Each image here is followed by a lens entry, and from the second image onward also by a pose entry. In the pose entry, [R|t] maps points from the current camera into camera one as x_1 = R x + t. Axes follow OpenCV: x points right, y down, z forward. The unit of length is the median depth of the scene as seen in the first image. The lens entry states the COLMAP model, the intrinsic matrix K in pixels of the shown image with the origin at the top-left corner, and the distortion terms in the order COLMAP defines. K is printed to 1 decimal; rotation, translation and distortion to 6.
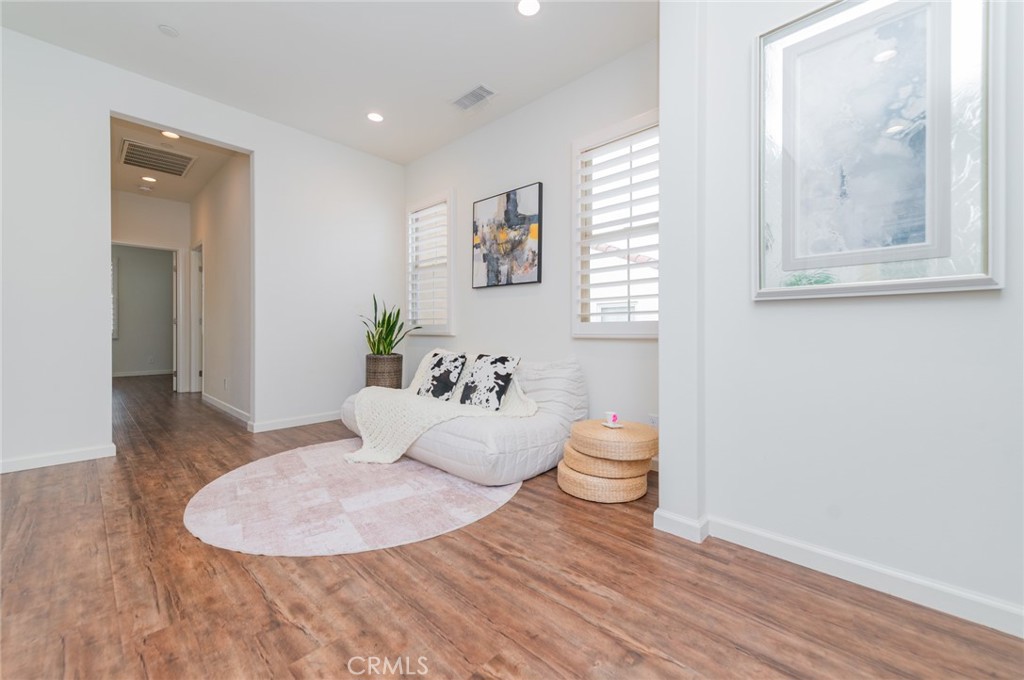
lens RADIAL K [[405.0, 0, 502.4], [0, 405.0, 329.6], [0, 0, 1]] dist [0.011252, -0.001982]
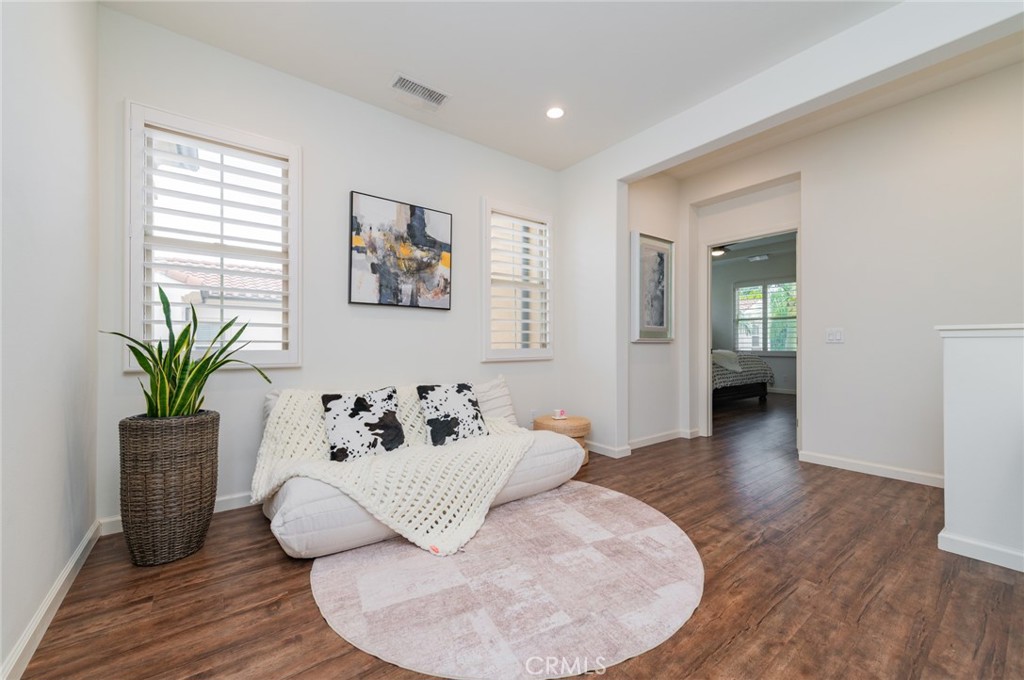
lens RADIAL K [[405.0, 0, 512.4], [0, 405.0, 339.5], [0, 0, 1]] dist [0.011252, -0.001982]
pose [[0.150075, 0.007943, 0.988643, -1.376103], [-0.002877, 0.999967, -0.007597, -0.050549], [-0.988670, -0.001704, 0.150093, 1.034740]]
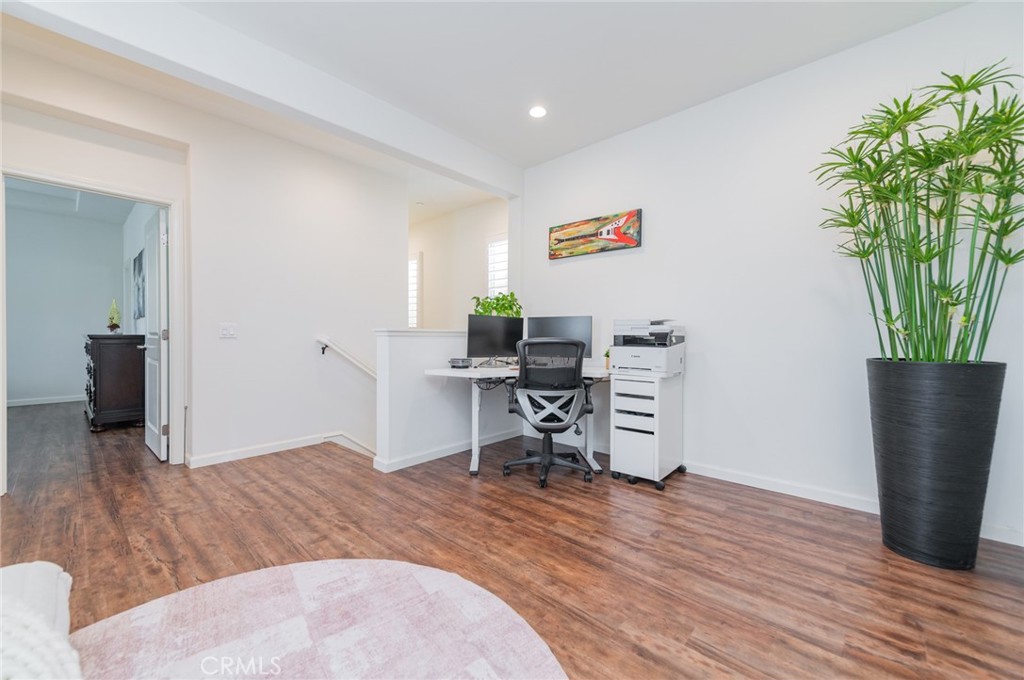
lens RADIAL K [[405.0, 0, 514.8], [0, 405.0, 347.2], [0, 0, 1]] dist [0.011252, -0.001982]
pose [[-0.999131, -0.006528, -0.041155, -0.694975], [-0.007644, 0.999606, 0.027007, -0.069598], [0.040962, 0.027299, -0.998788, 1.648928]]
